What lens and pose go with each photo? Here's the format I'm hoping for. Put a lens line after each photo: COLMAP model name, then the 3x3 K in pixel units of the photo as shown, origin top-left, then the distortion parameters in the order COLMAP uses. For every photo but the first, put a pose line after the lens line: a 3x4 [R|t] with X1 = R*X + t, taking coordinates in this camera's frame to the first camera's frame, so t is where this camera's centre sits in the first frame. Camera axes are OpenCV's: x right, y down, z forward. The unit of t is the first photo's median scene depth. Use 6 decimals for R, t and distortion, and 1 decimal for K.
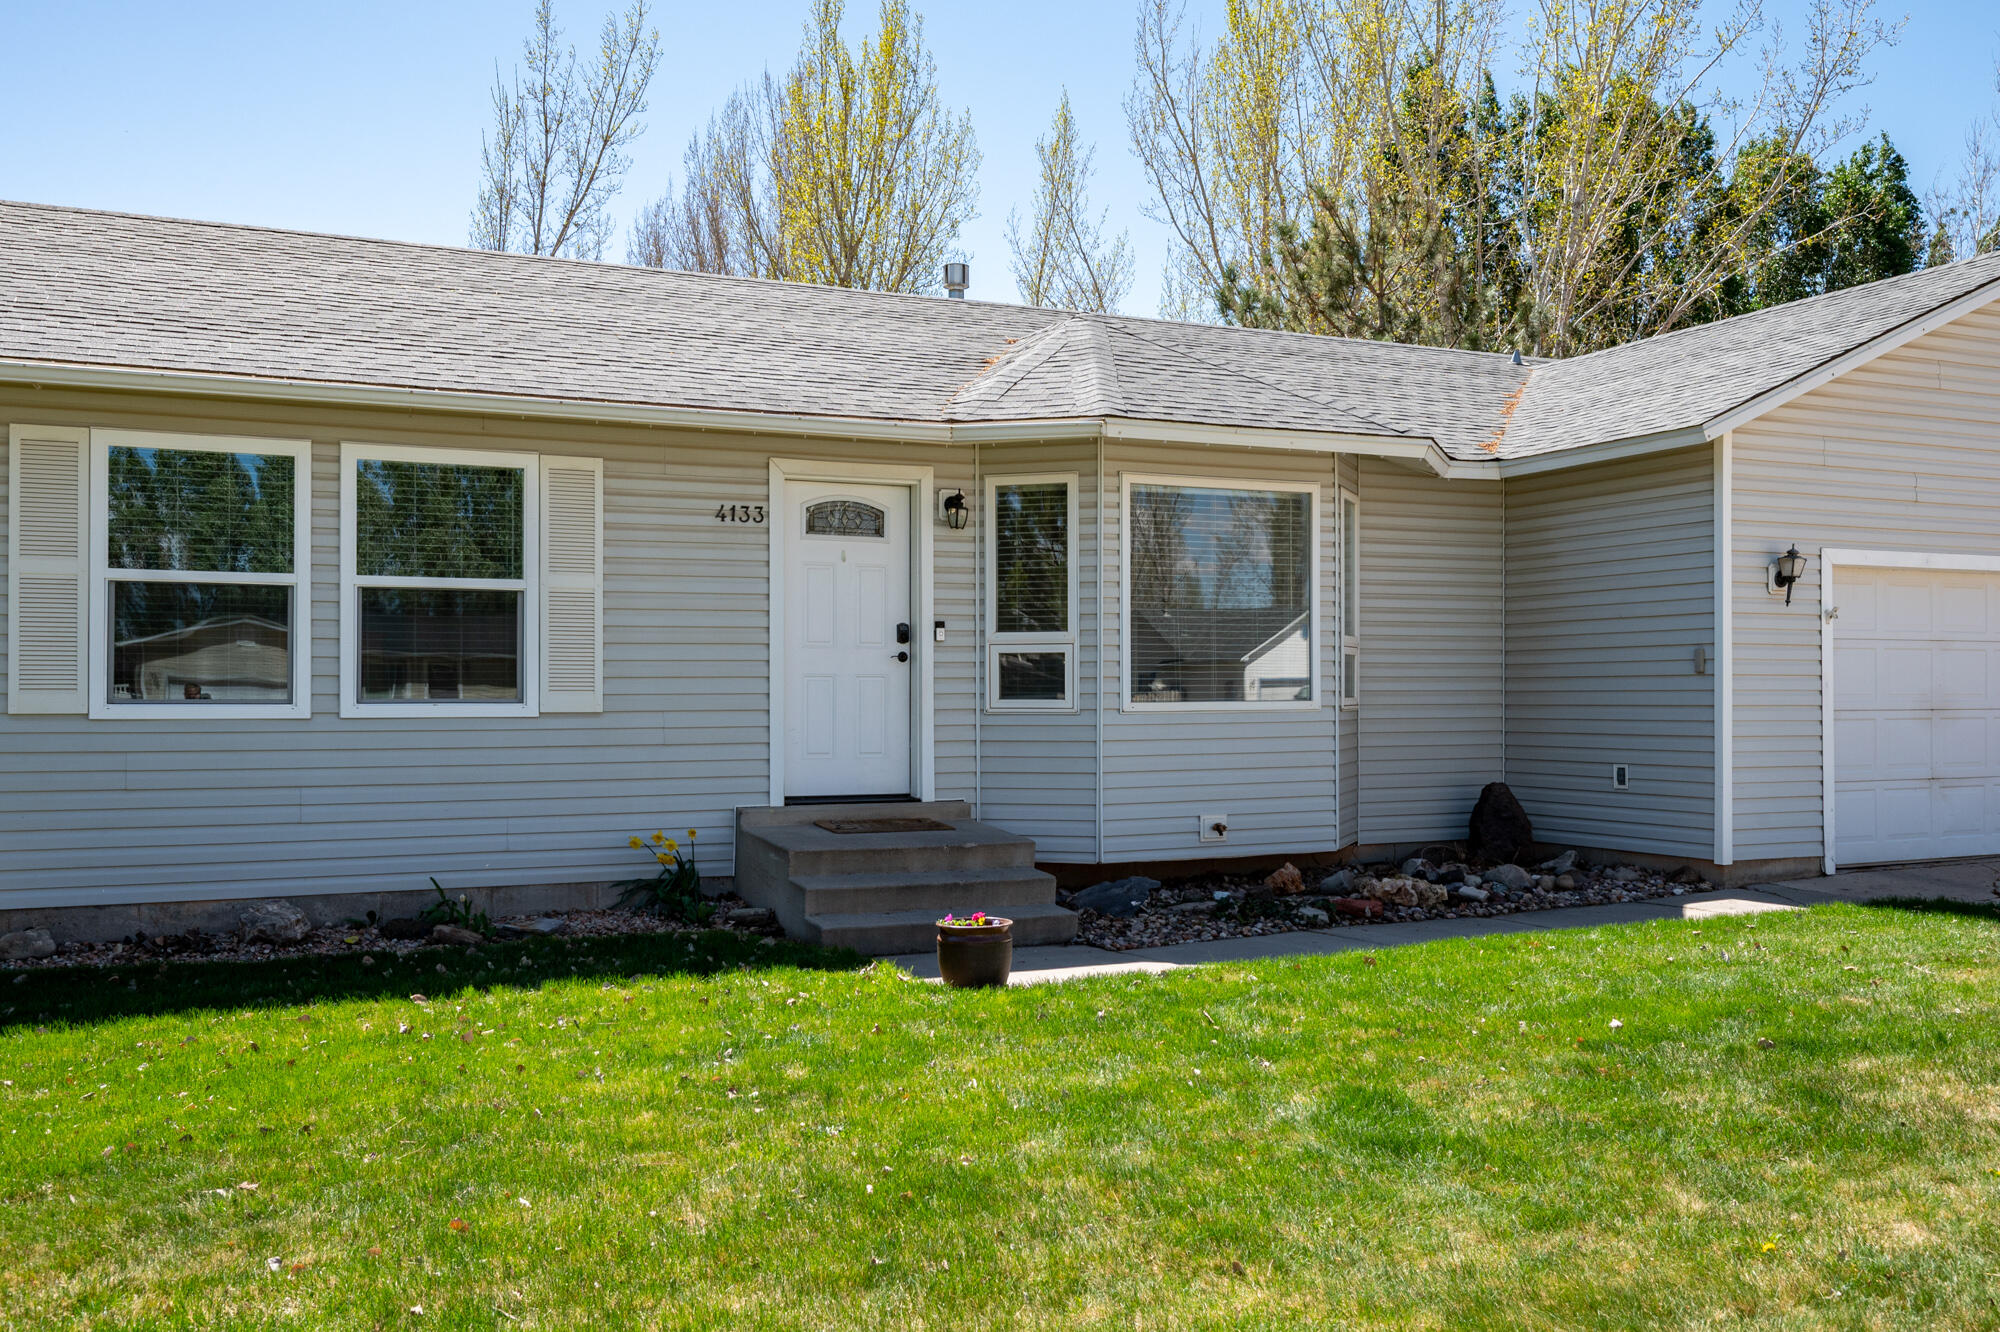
lens RADIAL K [[1732.3, 0, 1004.9], [0, 1732.3, 675.8], [0, 0, 1]] dist [0.004633, -0.017477]
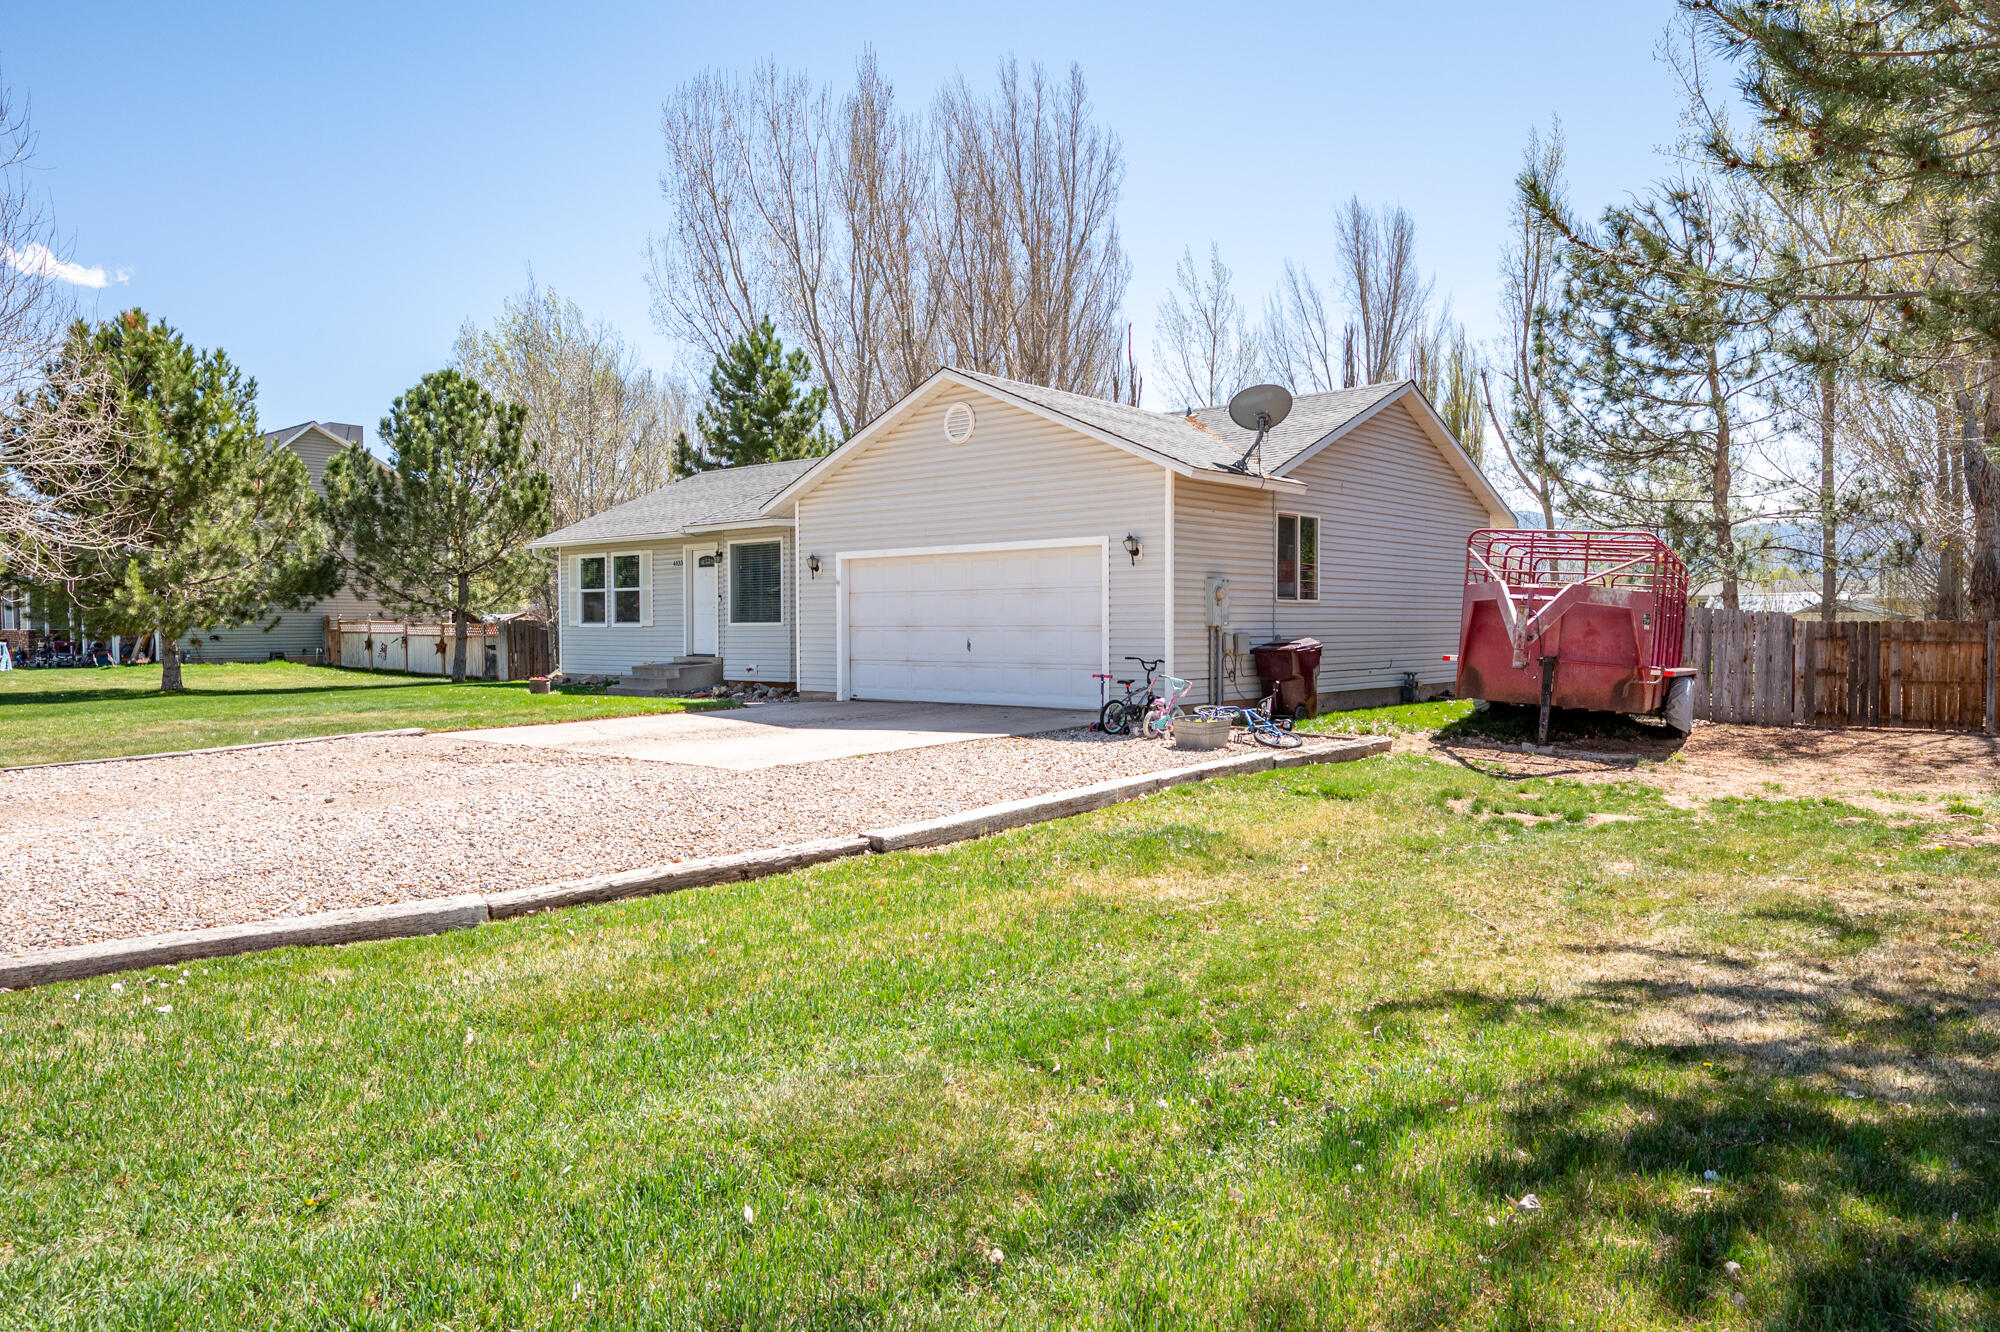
lens RADIAL K [[1336.8, 0, 1002.5], [0, 1336.8, 667.8], [0, 0, 1]] dist [0.002864, 0.000070]
pose [[0.400569, 0.028720, -0.915816, 2.216902], [0.011451, 0.999274, 0.036346, 0.014126], [0.916195, -0.025046, 0.399949, 0.538170]]
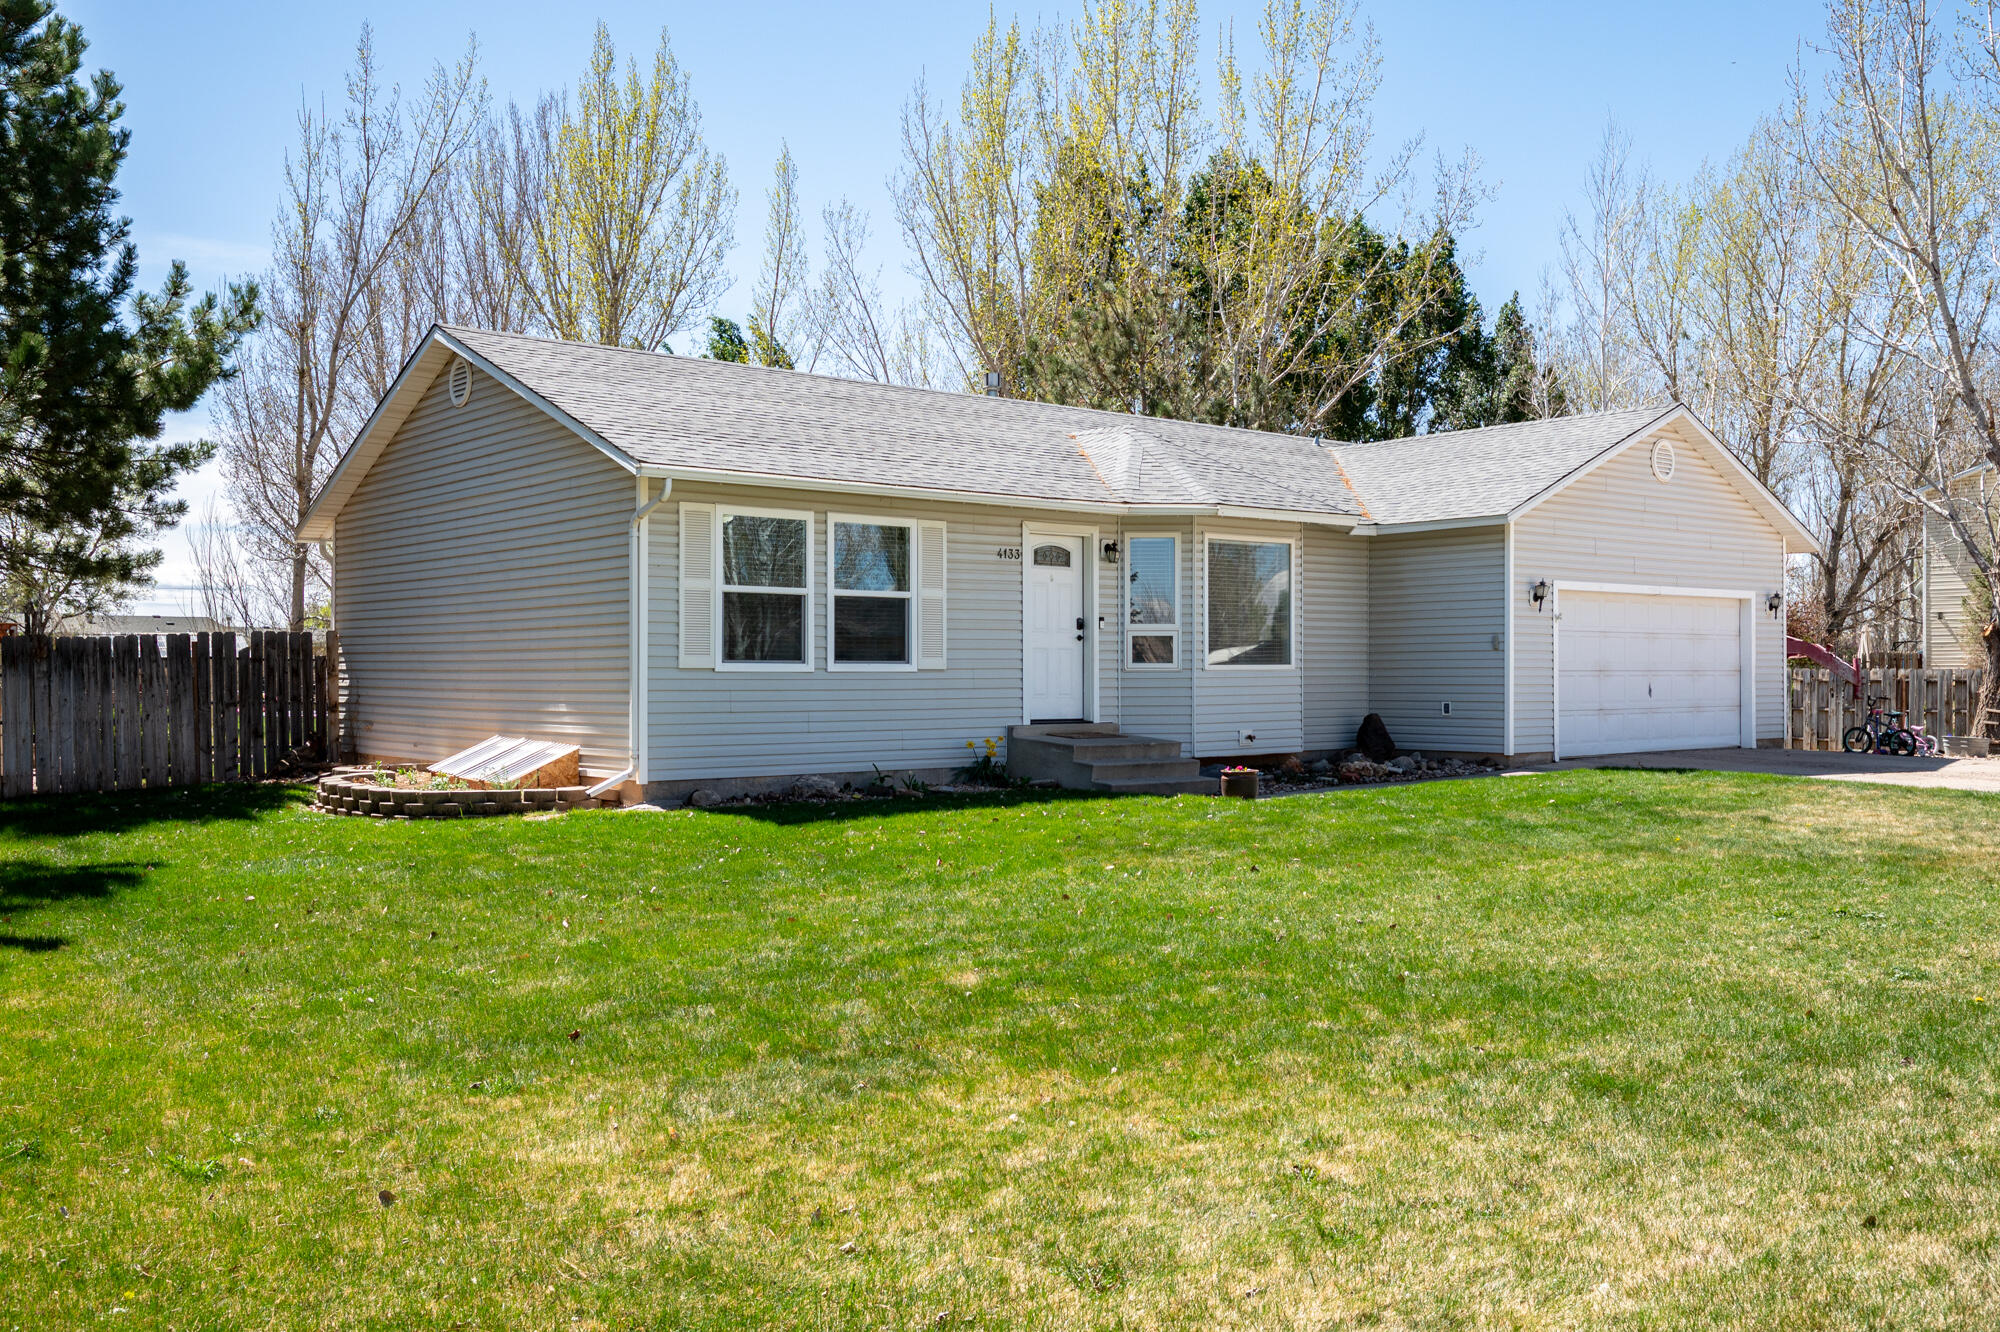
lens RADIAL K [[1732.3, 0, 994.9], [0, 1732.3, 662.3], [0, 0, 1]] dist [0.004633, -0.017477]
pose [[0.966978, 0.002275, 0.254851, -0.575160], [-0.003429, 0.999986, 0.004086, 0.006356], [-0.254838, -0.004825, 0.966972, -0.621422]]
